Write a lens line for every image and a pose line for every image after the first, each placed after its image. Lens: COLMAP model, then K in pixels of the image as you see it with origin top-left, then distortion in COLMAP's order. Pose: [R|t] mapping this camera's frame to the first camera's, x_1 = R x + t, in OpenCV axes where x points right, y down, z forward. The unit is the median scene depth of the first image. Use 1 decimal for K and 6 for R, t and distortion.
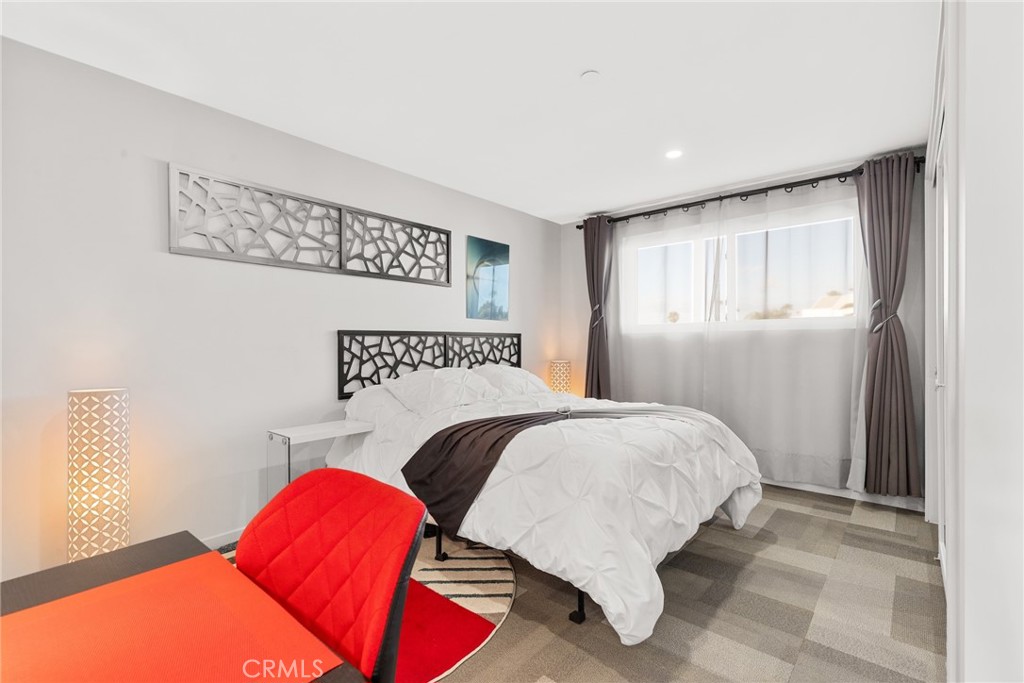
lens RADIAL K [[459.8, 0, 506.9], [0, 459.8, 338.2], [0, 0, 1]] dist [0.000432, 0.000204]
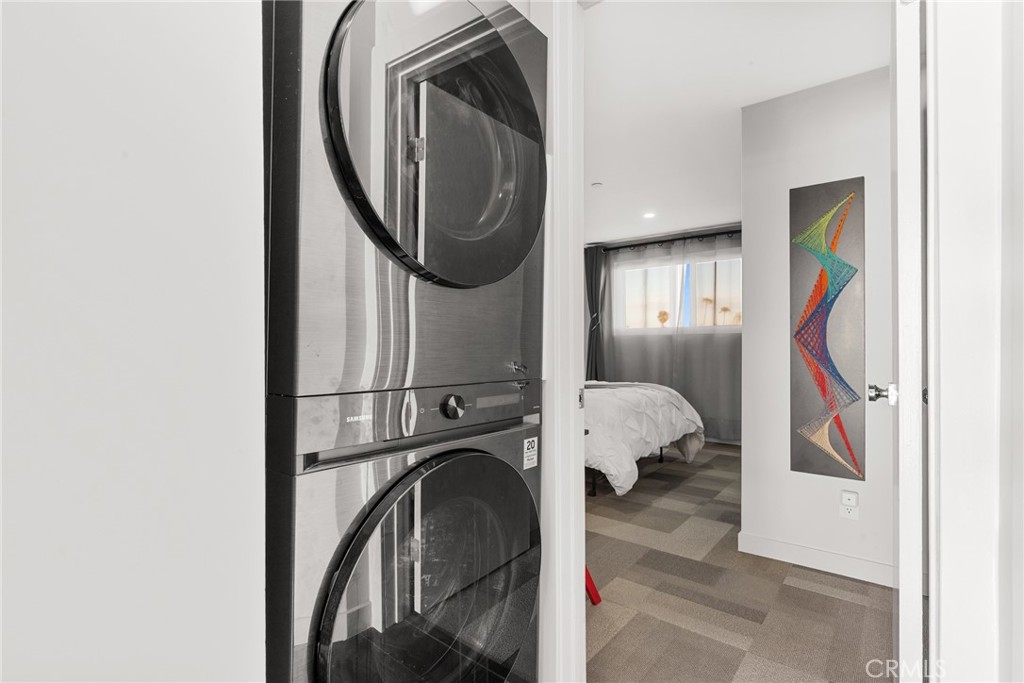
lens RADIAL K [[488.1, 0, 509.9], [0, 488.1, 342.9], [0, 0, 1]] dist [0.001824, 0.000338]
pose [[0.999104, -0.002722, 0.042245, -0.126640], [0.002347, 0.999957, 0.008925, -0.002694], [-0.042267, -0.008818, 0.999067, -0.457410]]
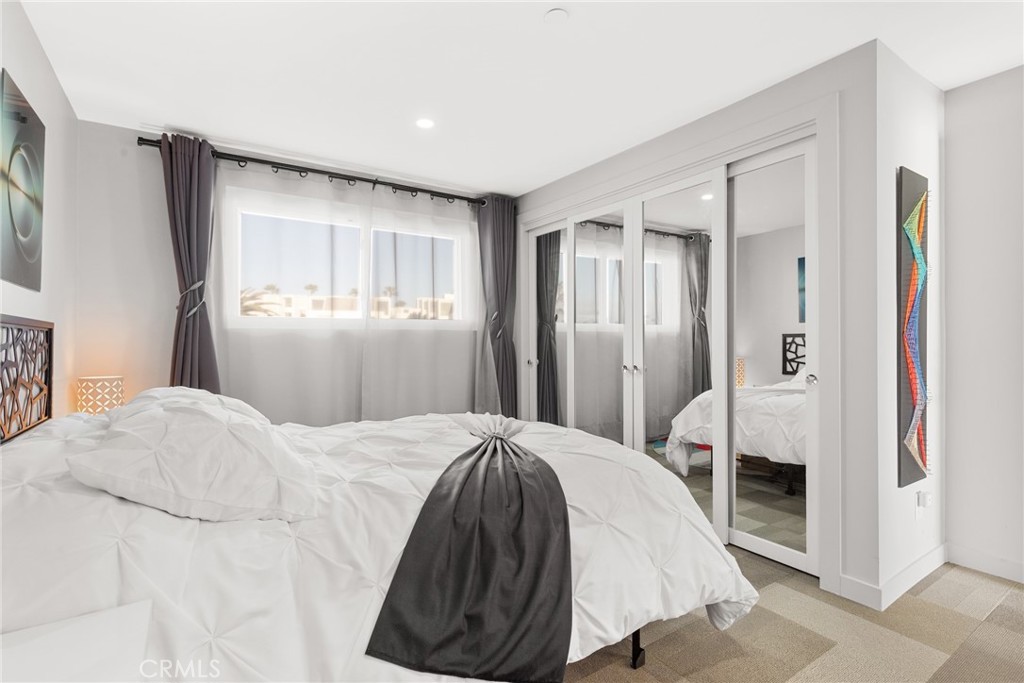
lens RADIAL K [[488.1, 0, 511.9], [0, 488.1, 344.1], [0, 0, 1]] dist [0.001824, 0.000338]
pose [[0.251355, -0.007445, 0.967866, -0.397648], [-0.006010, 0.999939, 0.009253, 0.003542], [-0.967876, -0.008143, 0.251295, 0.496785]]
